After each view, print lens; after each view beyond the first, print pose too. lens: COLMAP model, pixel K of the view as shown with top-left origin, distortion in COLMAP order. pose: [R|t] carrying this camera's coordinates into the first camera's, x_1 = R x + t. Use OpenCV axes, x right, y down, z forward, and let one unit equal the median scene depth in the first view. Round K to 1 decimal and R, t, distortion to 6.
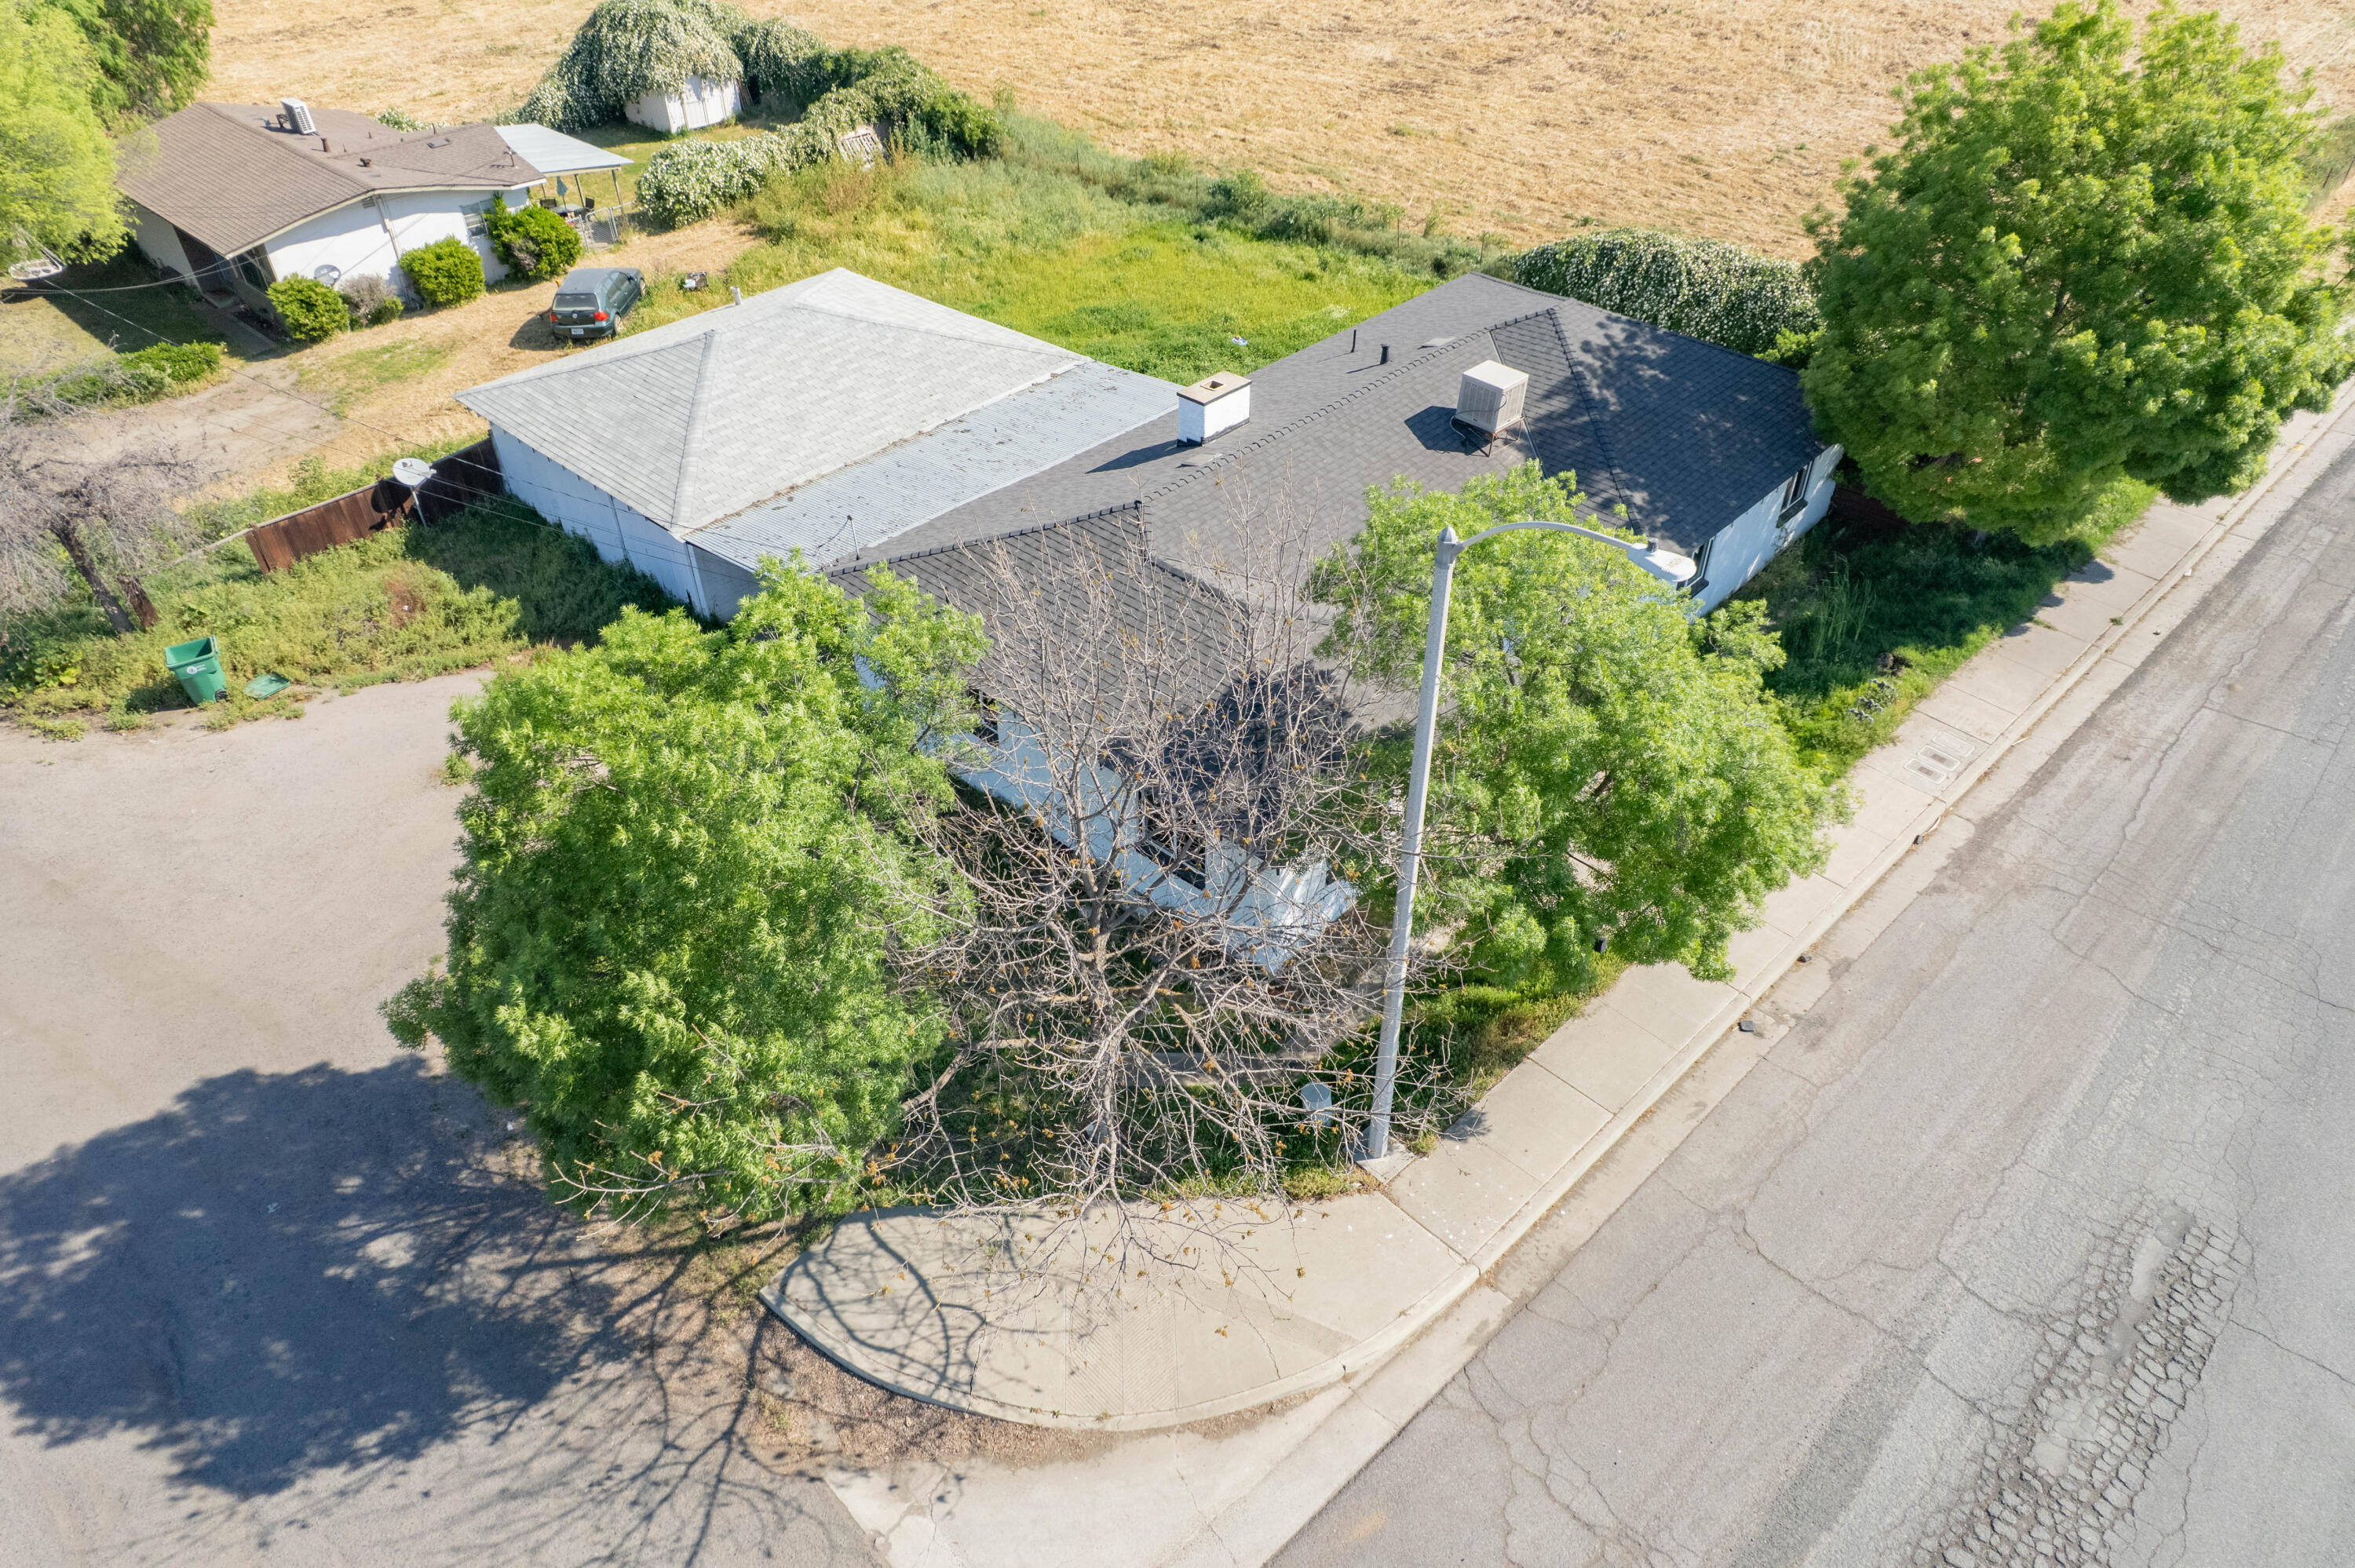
lens RADIAL K [[1506.9, 0, 1191.2], [0, 1506.9, 791.1], [0, 0, 1]] dist [-0.073909, 0.077824]
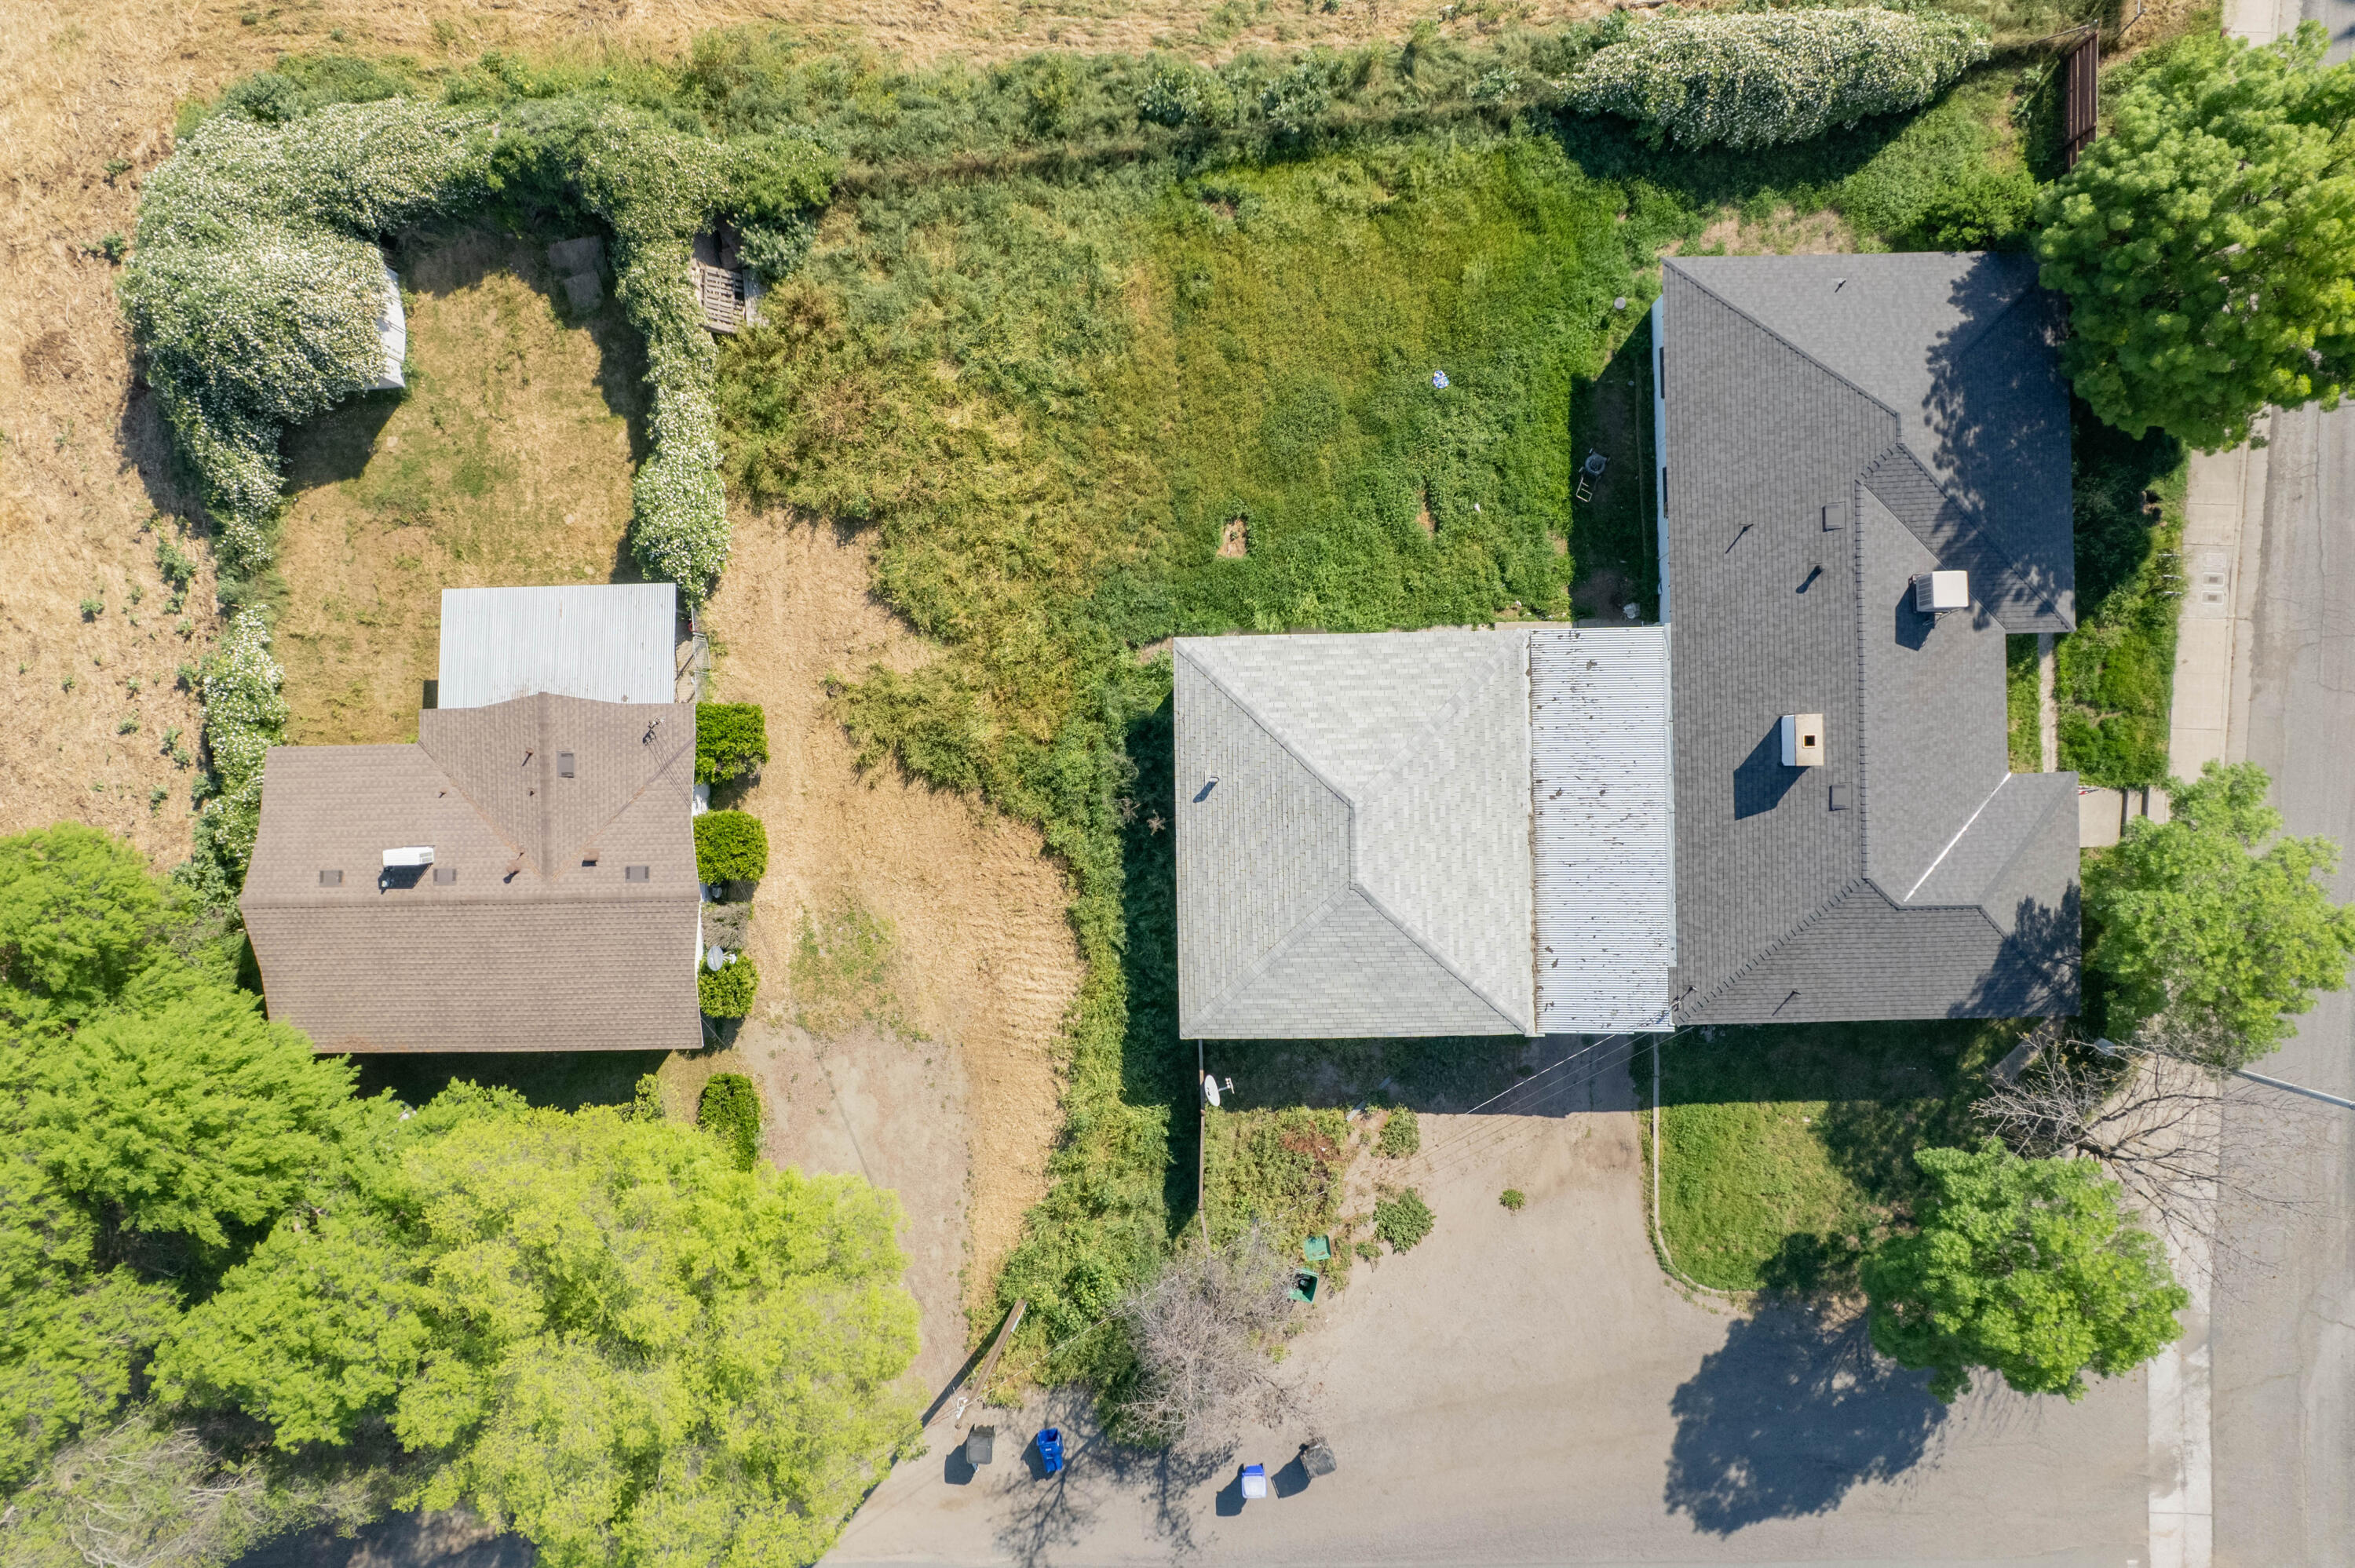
lens RADIAL K [[1547.8, 0, 1215.1], [0, 1547.8, 785.0], [0, 0, 1]] dist [-0.072864, 0.061735]
pose [[0.717980, -0.695859, -0.016905, -0.363492], [0.451605, 0.447206, 0.772049, -1.511370], [-0.529677, -0.561950, 0.635338, 0.356760]]
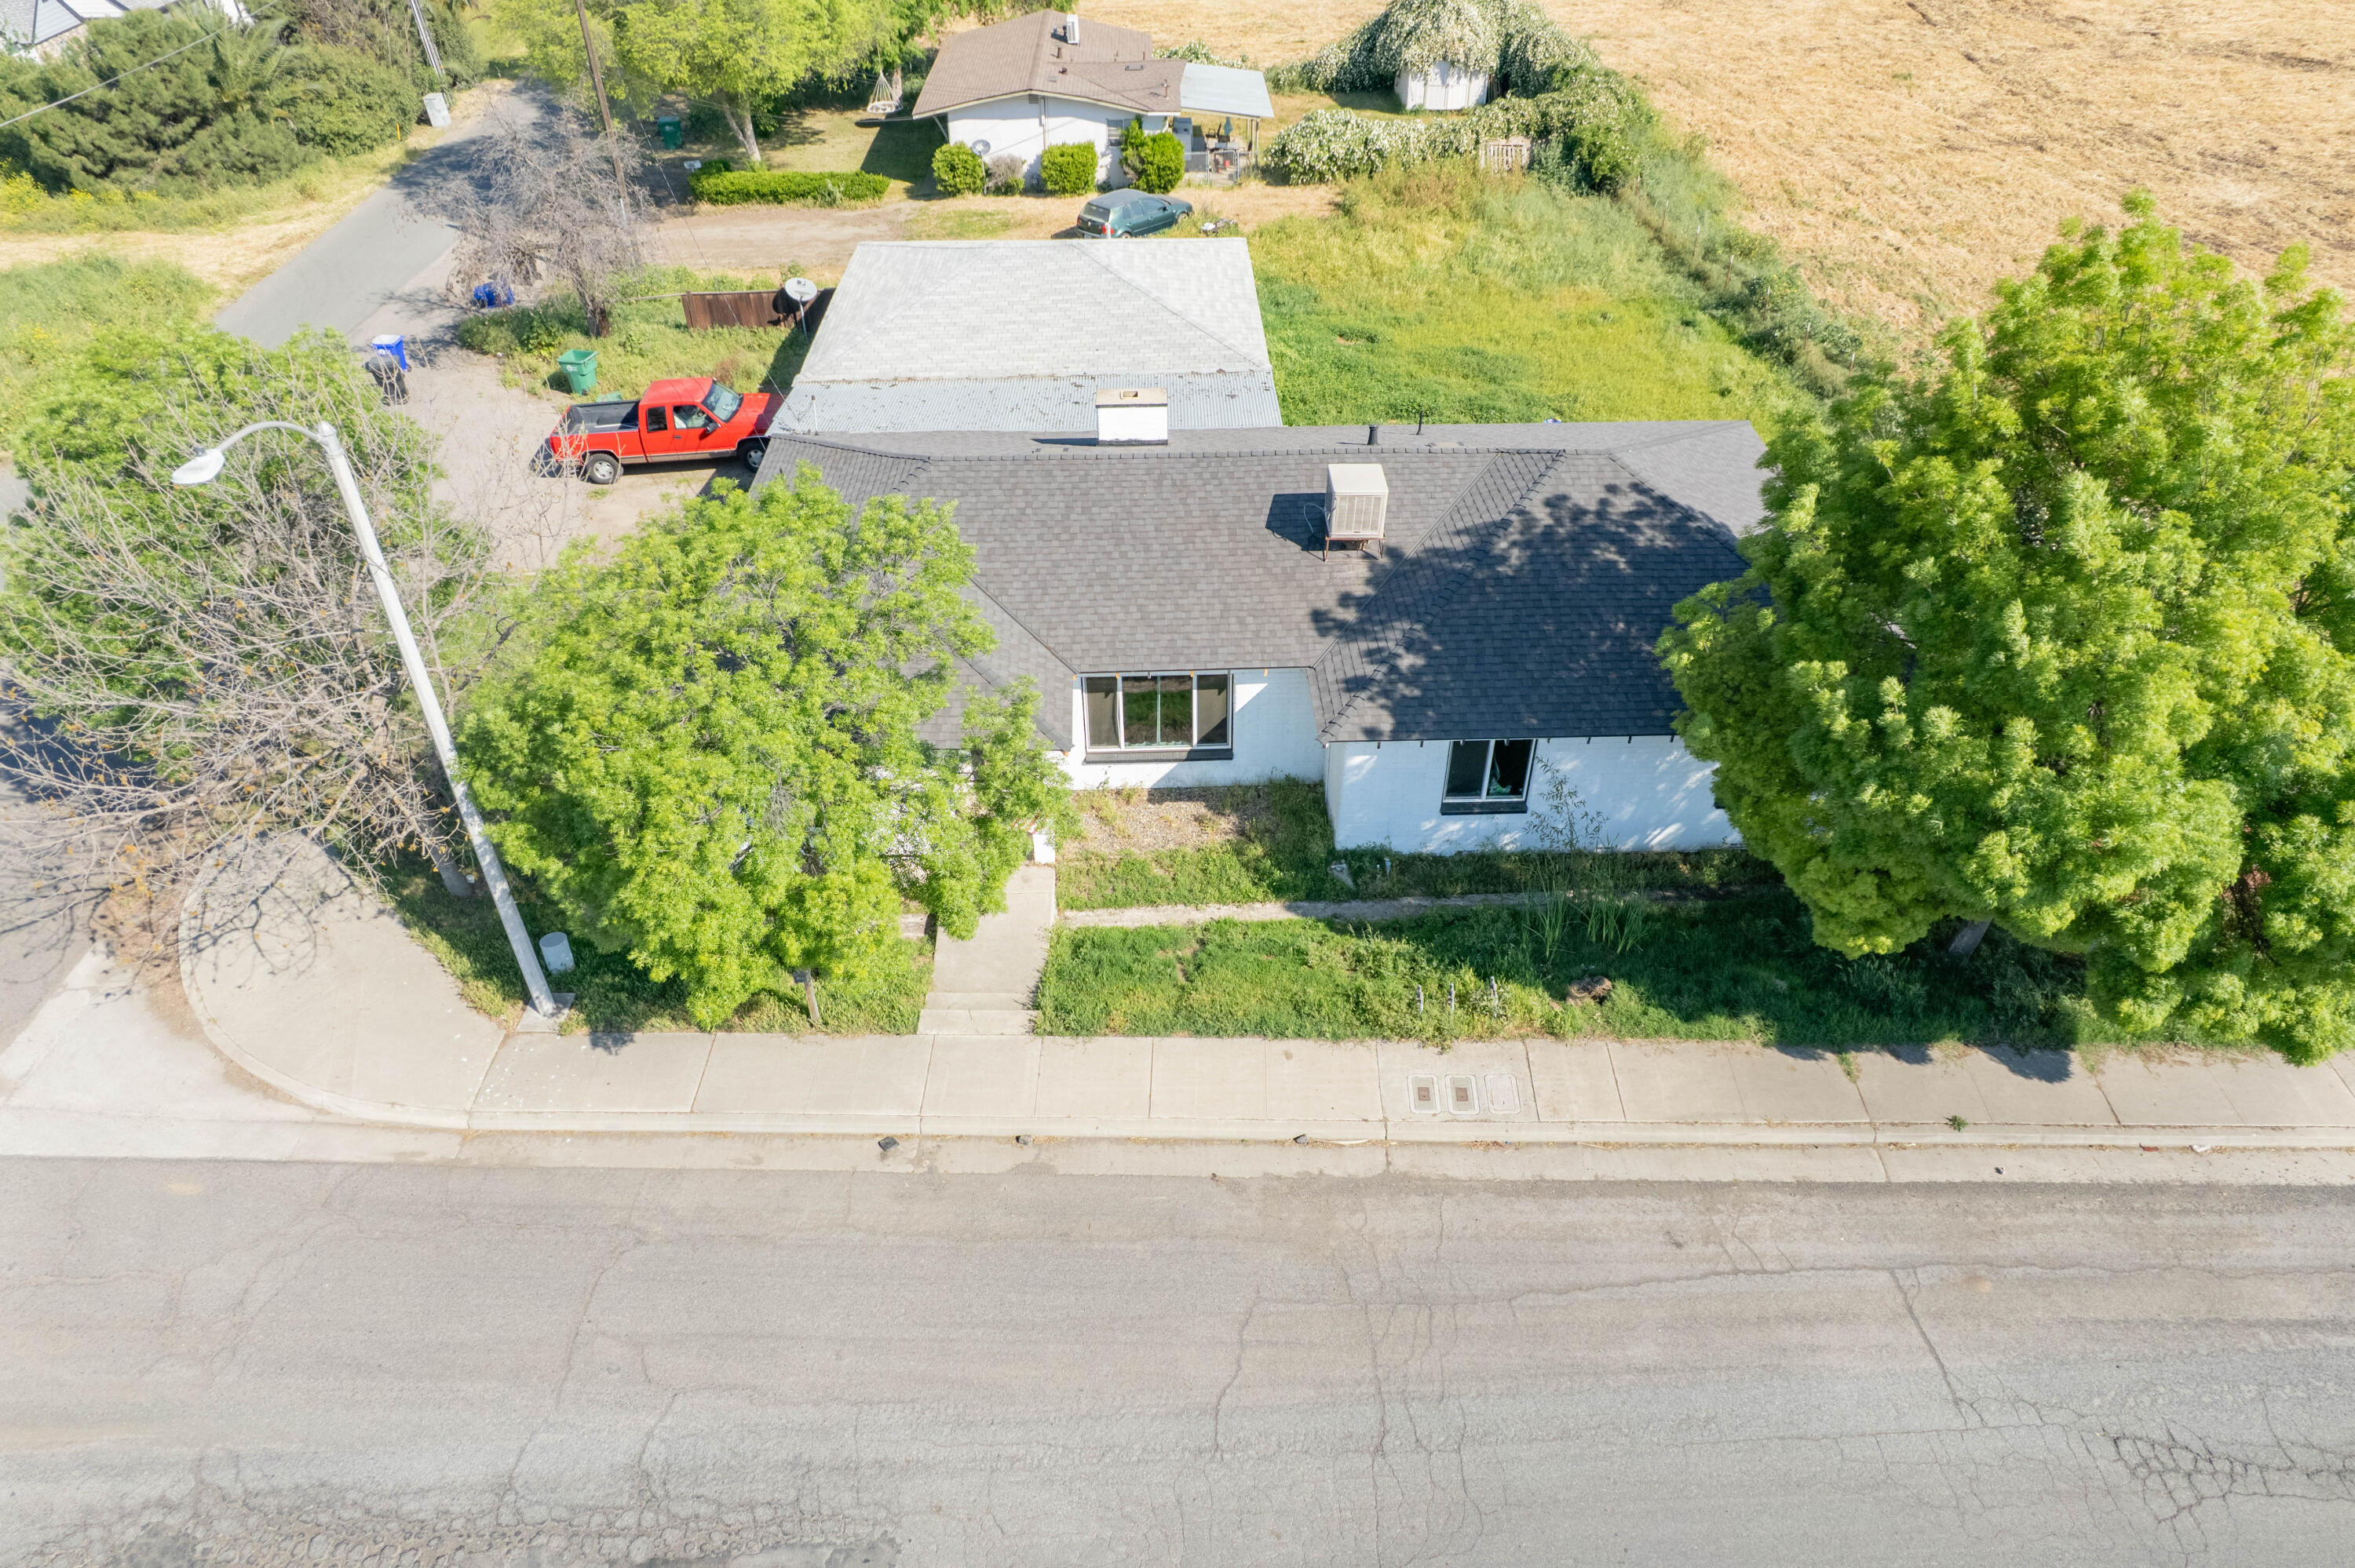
lens RADIAL K [[1506.9, 0, 1191.2], [0, 1506.9, 791.1], [0, 0, 1]] dist [-0.073909, 0.077824]
pose [[0.703849, 0.445308, -0.553441, 0.684934], [-0.447372, 0.883070, 0.141580, -0.187955], [0.551774, 0.147943, 0.820767, 0.227262]]
